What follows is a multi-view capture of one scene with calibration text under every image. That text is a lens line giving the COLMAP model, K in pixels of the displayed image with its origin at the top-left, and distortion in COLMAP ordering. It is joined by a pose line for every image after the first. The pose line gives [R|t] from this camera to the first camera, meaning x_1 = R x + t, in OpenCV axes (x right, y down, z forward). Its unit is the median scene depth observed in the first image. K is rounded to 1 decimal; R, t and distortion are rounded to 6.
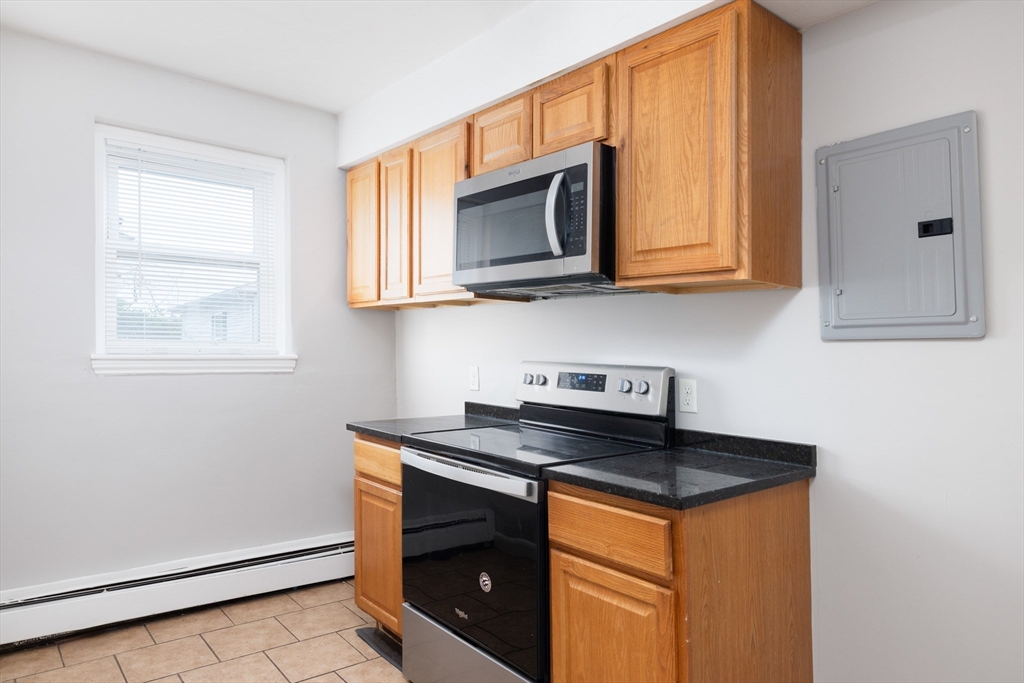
lens RADIAL K [[661.1, 0, 512.0], [0, 661.1, 341.5], [0, 0, 1]] dist [-0.001310, 0.000681]
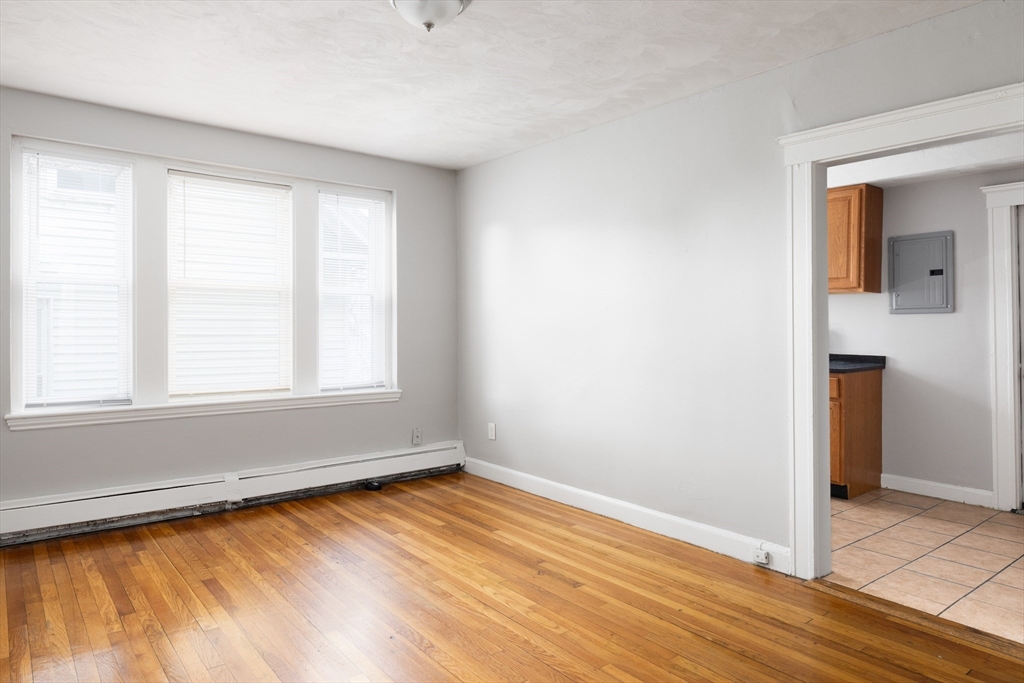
lens RADIAL K [[641.4, 0, 512.0], [0, 641.4, 341.5], [0, 0, 1]] dist [0.037304, -0.000023]
pose [[0.999836, -0.008485, -0.016017, -0.993298], [0.009168, 0.999030, 0.043069, -0.018091], [0.015636, -0.043209, 0.998944, -1.603138]]
